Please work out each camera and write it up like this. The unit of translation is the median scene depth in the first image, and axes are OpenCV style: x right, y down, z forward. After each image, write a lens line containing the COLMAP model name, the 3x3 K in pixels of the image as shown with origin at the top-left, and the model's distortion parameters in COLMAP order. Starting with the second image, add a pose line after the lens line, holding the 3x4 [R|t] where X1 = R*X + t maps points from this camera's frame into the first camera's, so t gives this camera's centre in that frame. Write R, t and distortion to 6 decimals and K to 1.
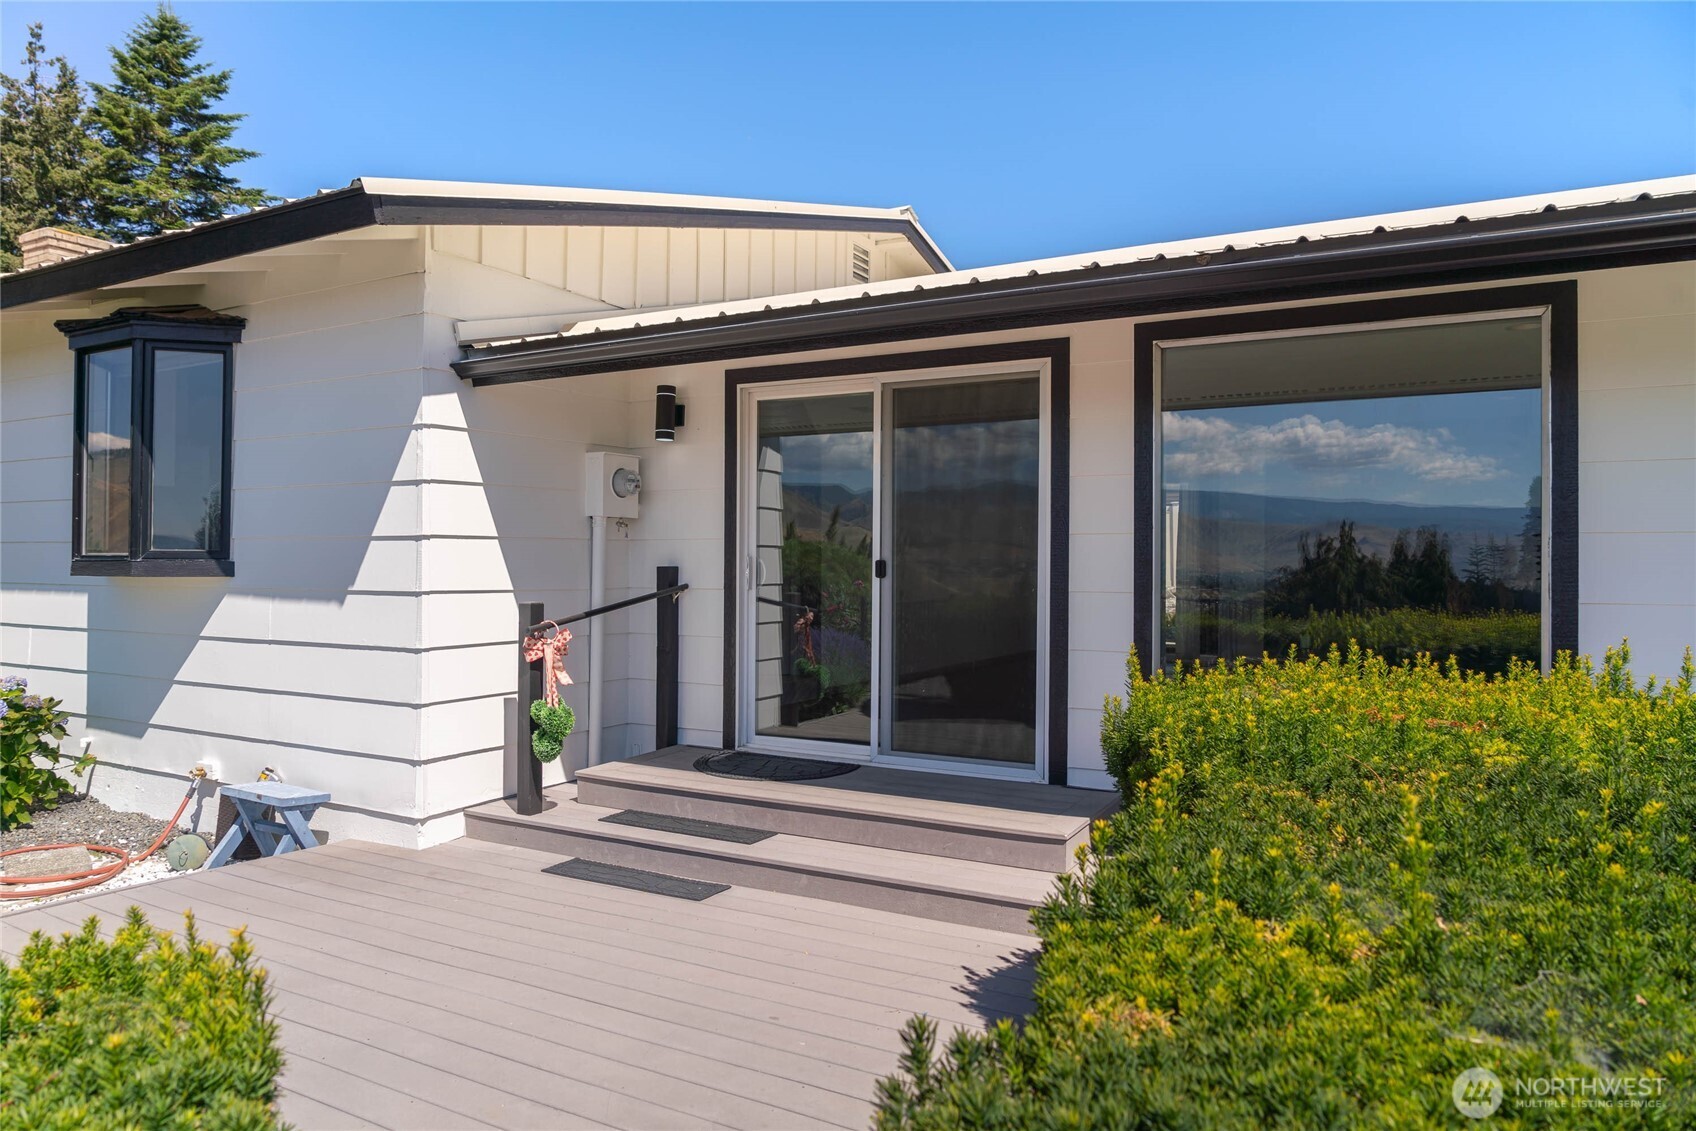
lens RADIAL K [[1176.7, 0, 844.4], [0, 1176.7, 571.8], [0, 0, 1]] dist [-0.008542, 0.009494]
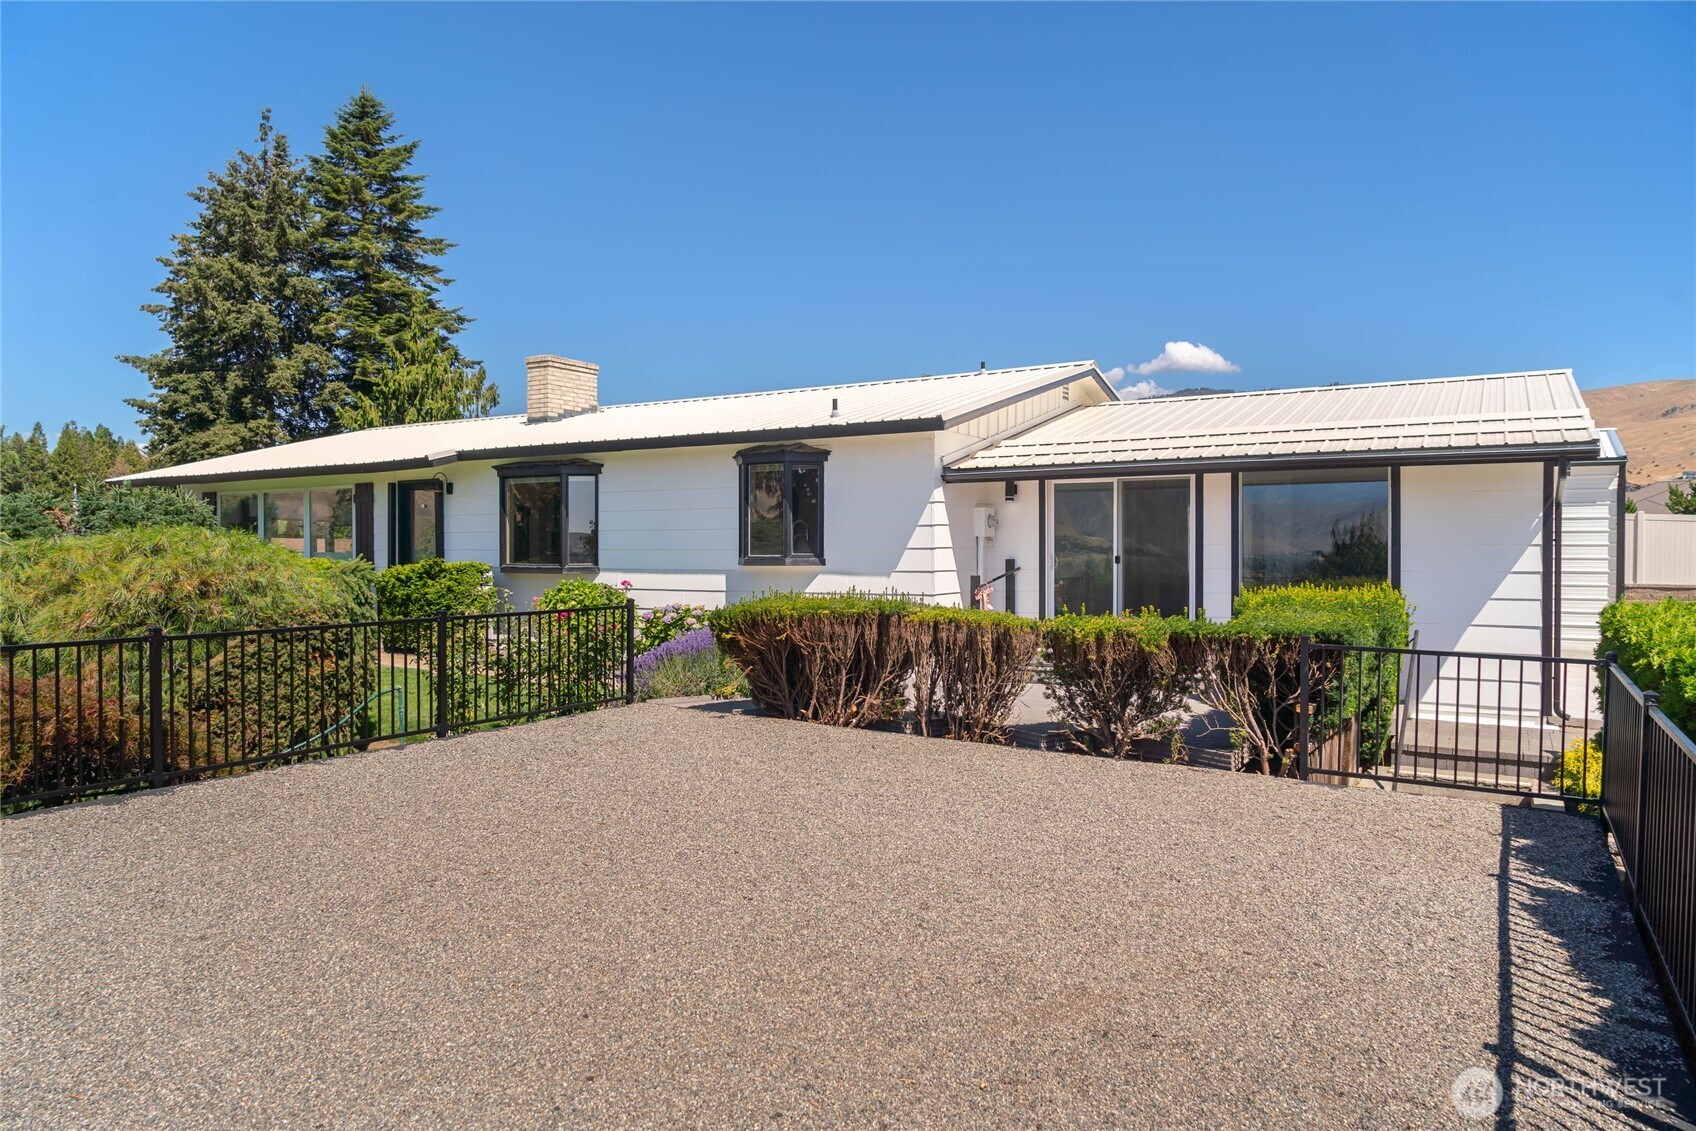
lens RADIAL K [[1176.7, 0, 848.1], [0, 1176.7, 560.4], [0, 0, 1]] dist [-0.008542, 0.009494]
pose [[0.999534, -0.008504, -0.029319, -0.062462], [0.008594, 0.999959, 0.002946, -0.001816], [0.029293, -0.003196, 0.999566, -0.191287]]
